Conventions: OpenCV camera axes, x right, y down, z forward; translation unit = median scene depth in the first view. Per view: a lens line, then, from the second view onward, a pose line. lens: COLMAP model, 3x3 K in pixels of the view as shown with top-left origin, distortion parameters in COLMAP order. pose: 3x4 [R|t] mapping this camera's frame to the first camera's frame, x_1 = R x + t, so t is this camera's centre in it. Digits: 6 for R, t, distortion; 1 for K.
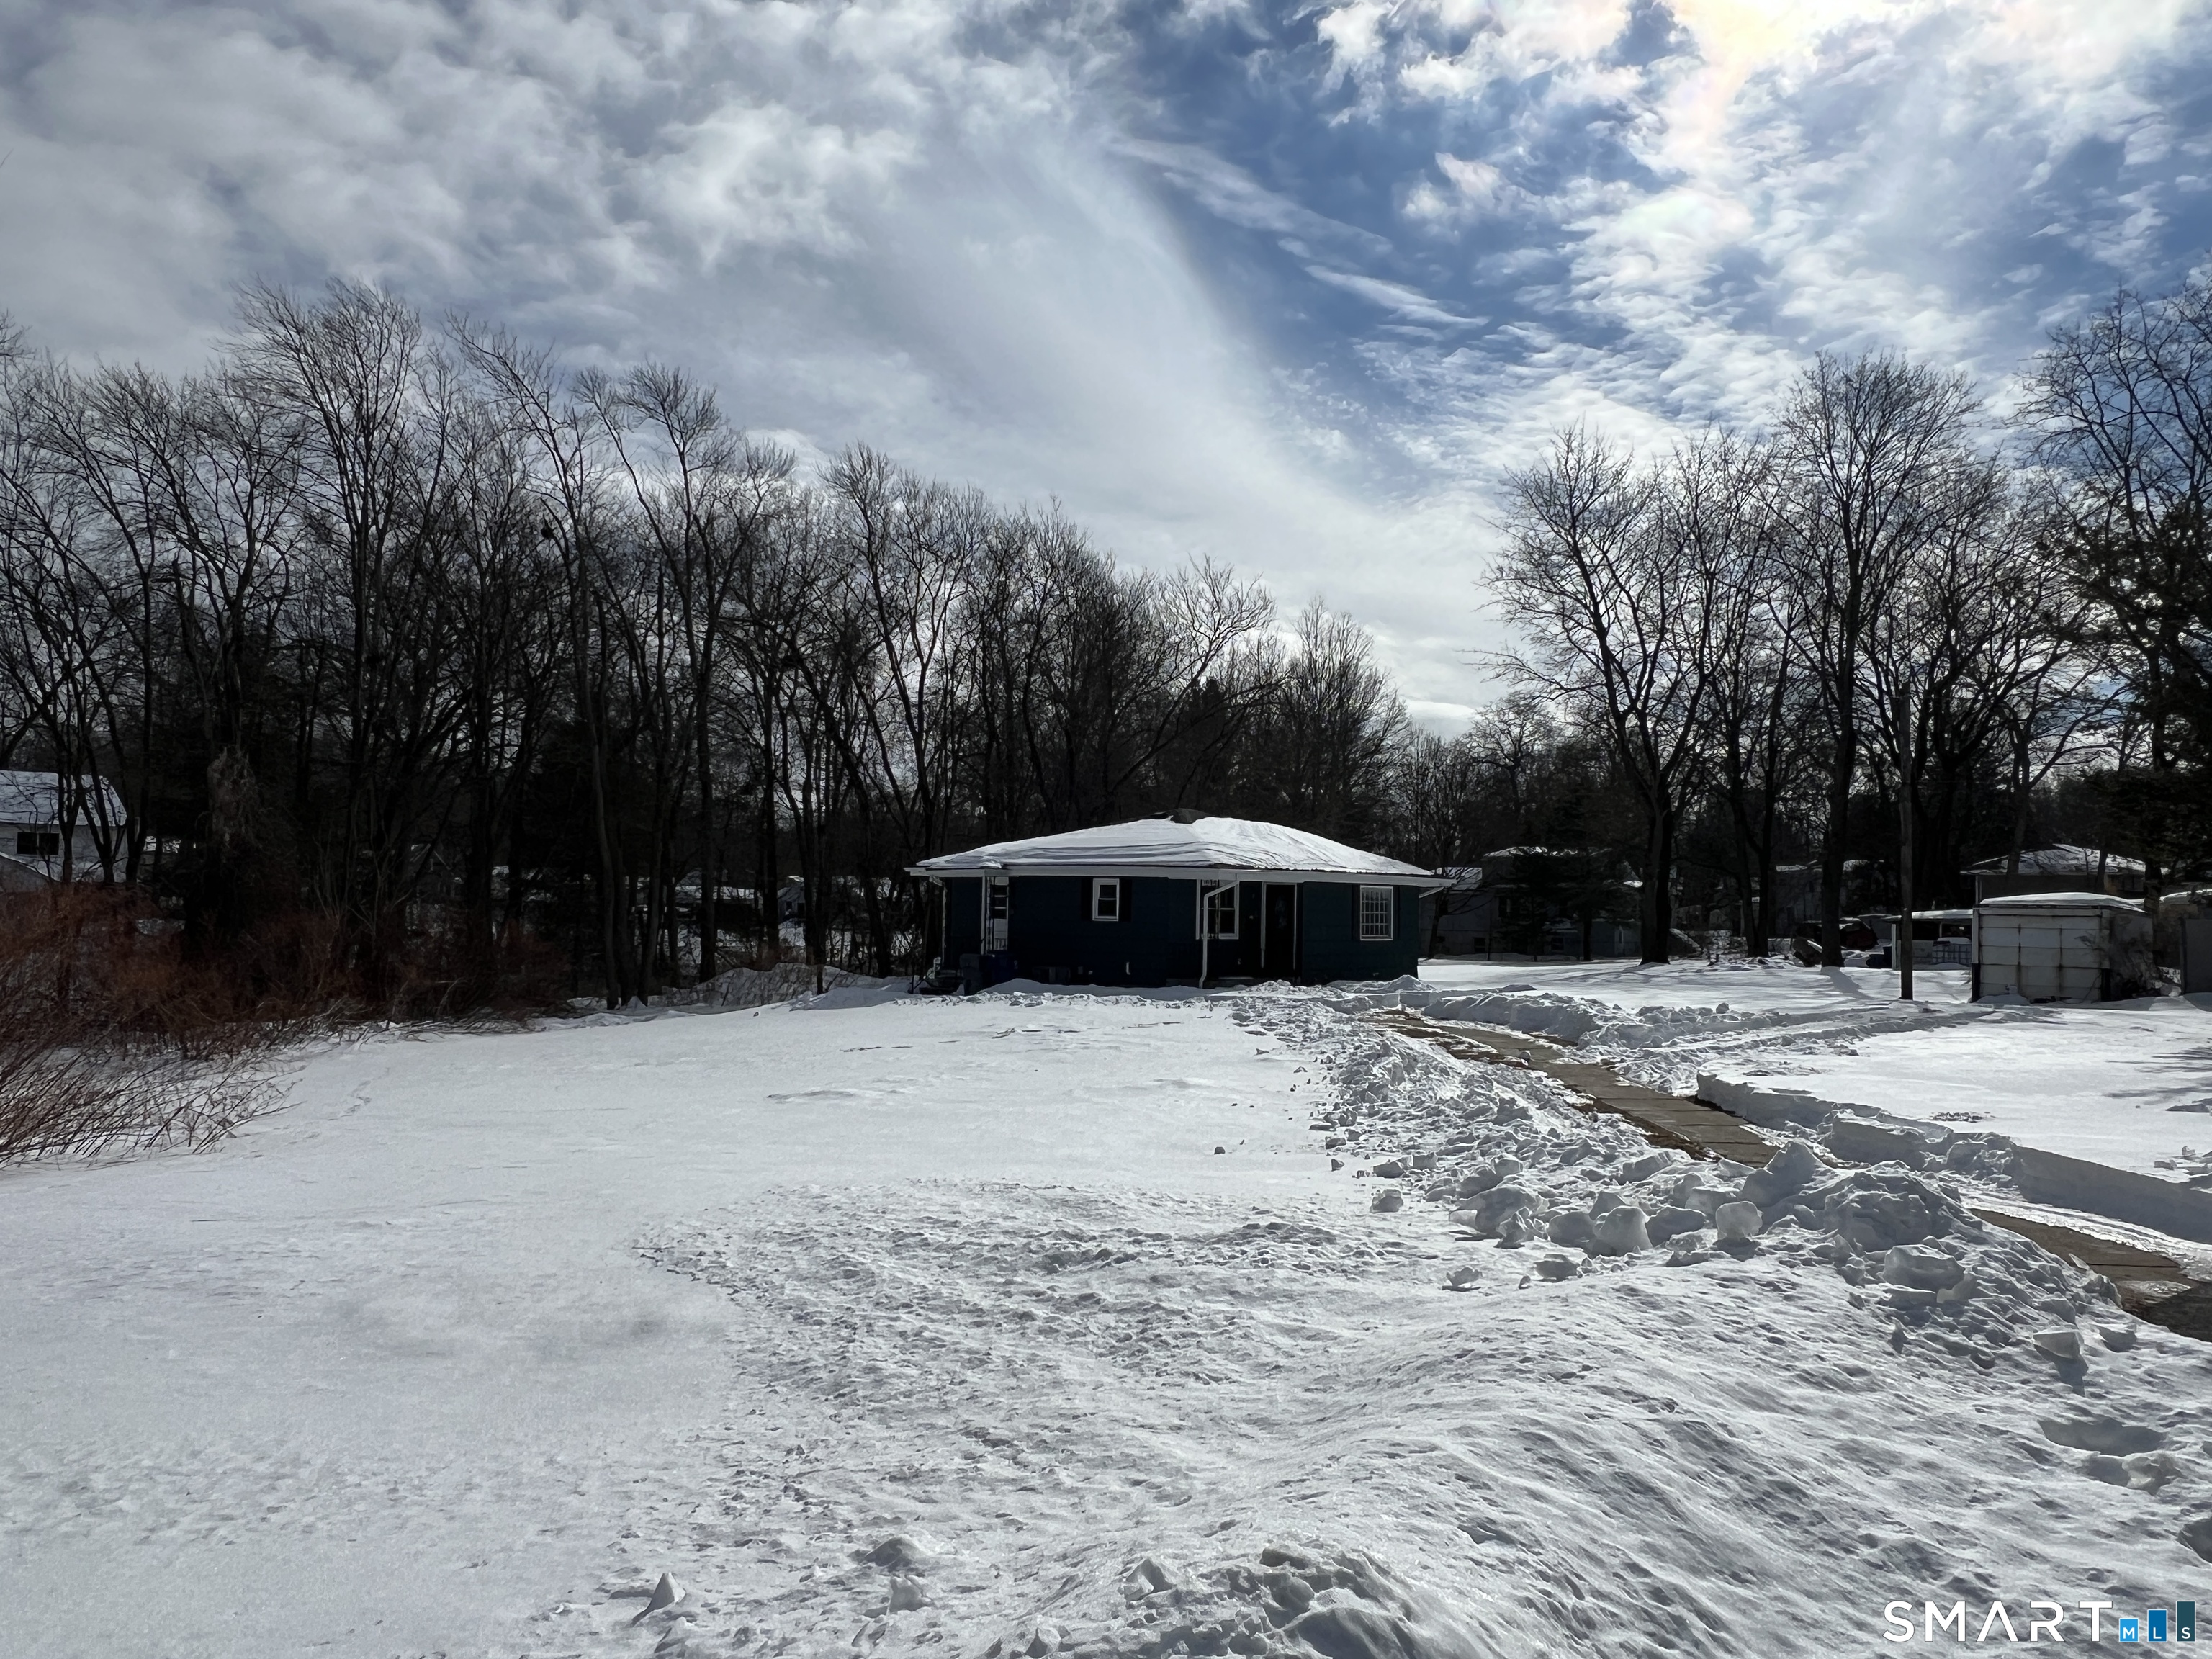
lens RADIAL K [[1567.5, 0, 1106.0], [0, 1567.5, 829.5], [0, 0, 1]] dist [-0.004449, 0.000438]
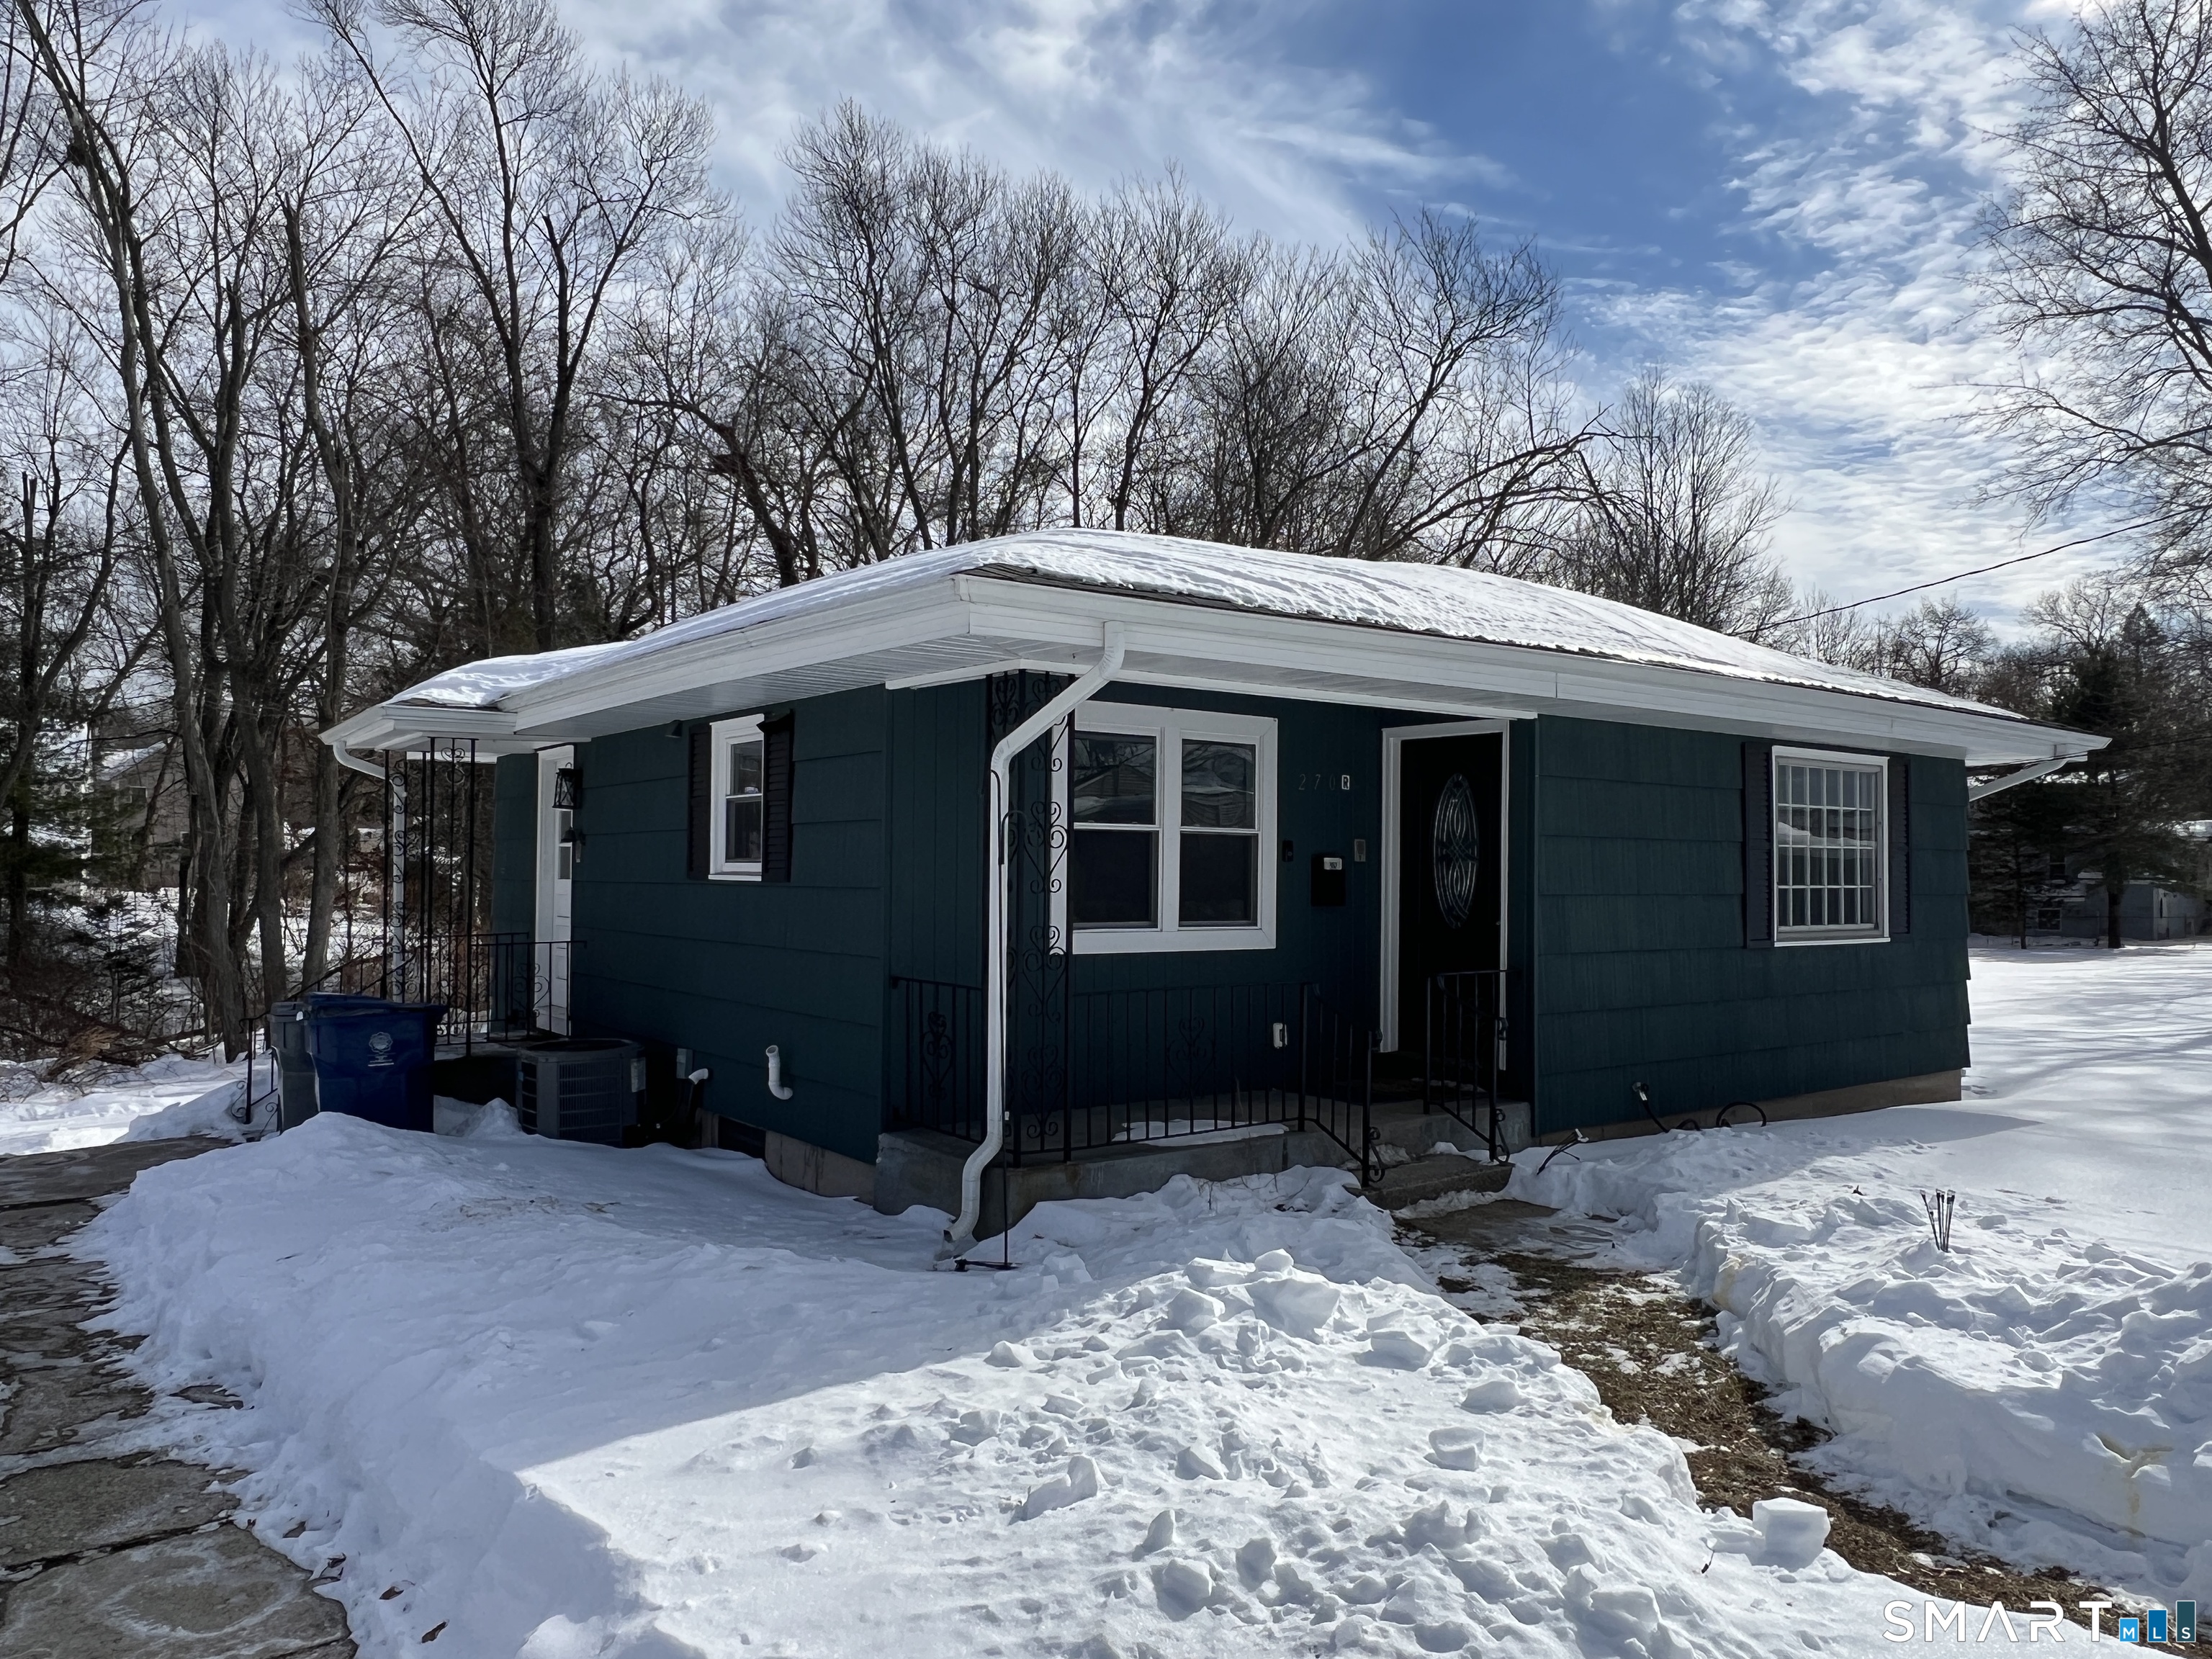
lens RADIAL K [[1529.4, 0, 1102.6], [0, 1529.4, 837.2], [0, 0, 1]] dist [-0.008057, 0.002930]
pose [[0.975452, -0.014250, -0.219749, 0.068380], [0.018509, 0.999678, 0.017335, 0.028938], [0.219431, -0.020976, 0.975403, 0.458196]]
